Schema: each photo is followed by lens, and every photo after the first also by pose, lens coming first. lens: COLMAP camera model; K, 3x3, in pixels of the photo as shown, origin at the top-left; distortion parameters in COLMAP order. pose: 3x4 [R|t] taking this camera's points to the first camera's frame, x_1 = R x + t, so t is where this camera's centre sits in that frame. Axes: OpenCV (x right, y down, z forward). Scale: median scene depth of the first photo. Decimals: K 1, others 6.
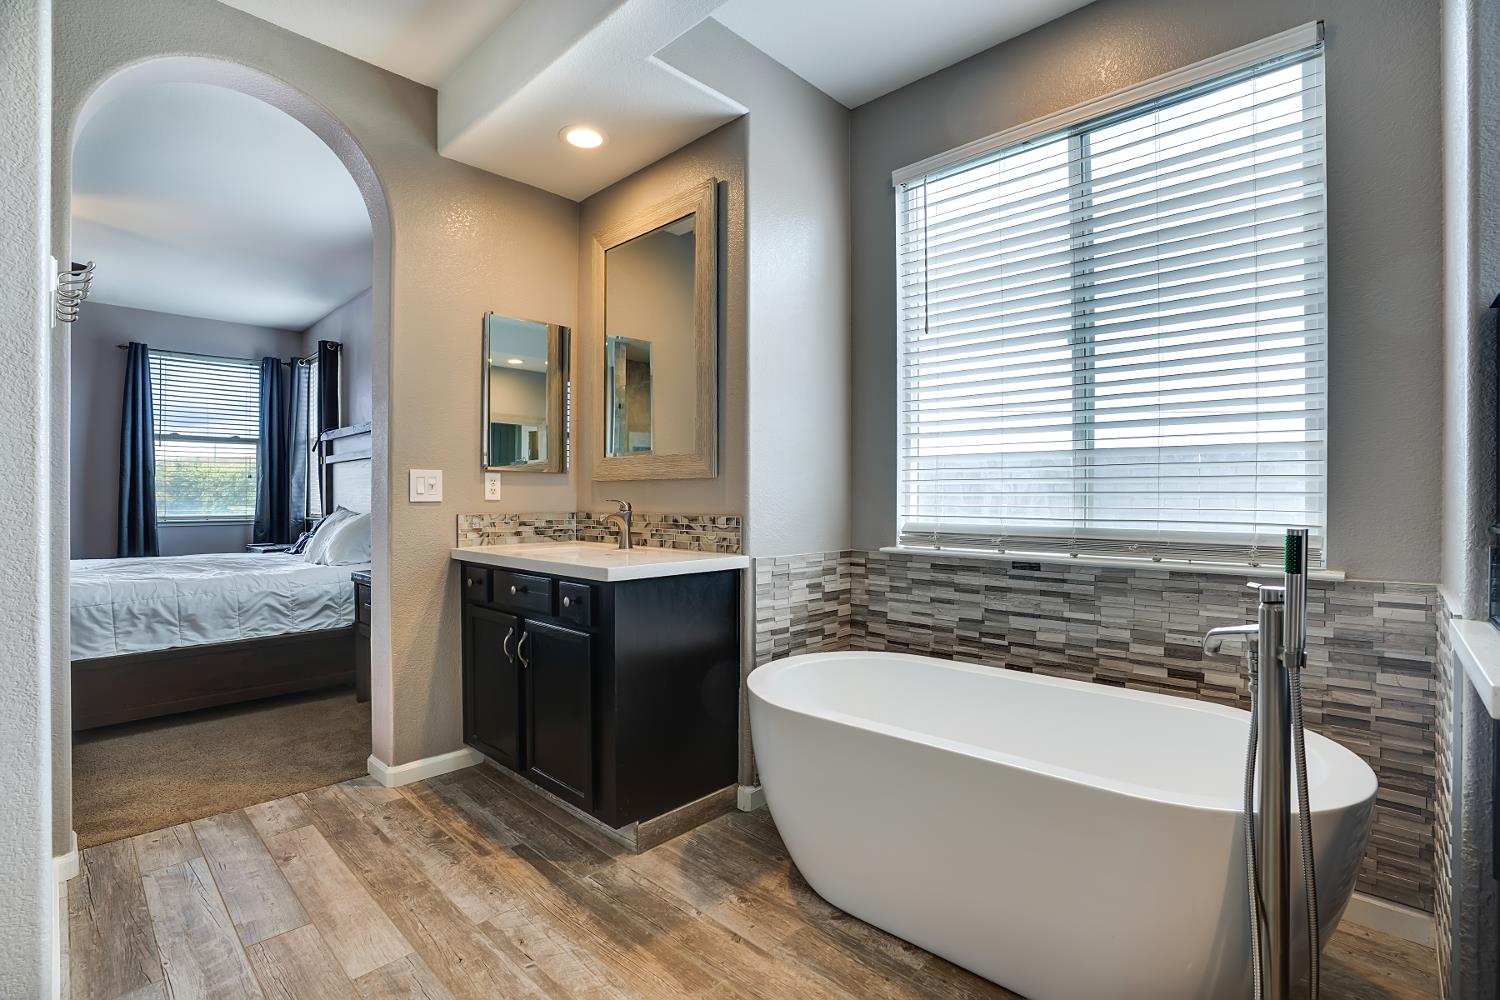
lens RADIAL K [[692.1, 0, 746.2], [0, 692.1, 503.5], [0, 0, 1]] dist [-0.069301, 0.024706]
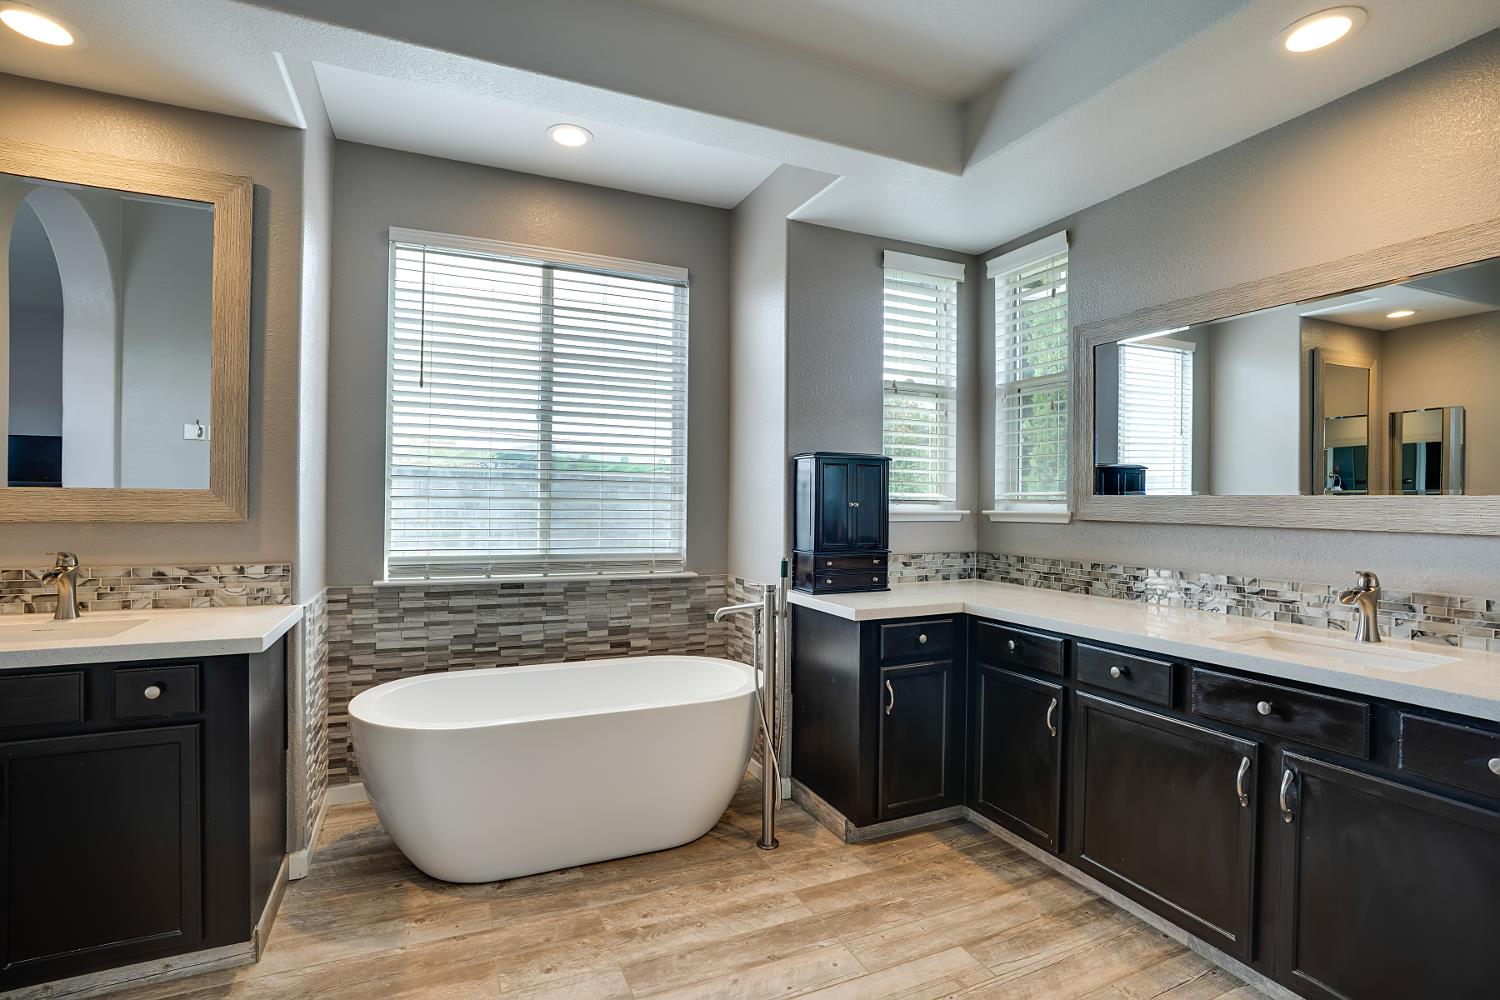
lens RADIAL K [[707.7, 0, 750.0], [0, 707.7, 500.0], [0, 0, 1]] dist [-0.077979, 0.035696]
pose [[0.378317, 0.006961, 0.925650, -0.648221], [-0.001339, 0.999975, -0.006973, -0.062973], [-0.925675, 0.001399, 0.378316, 0.078028]]
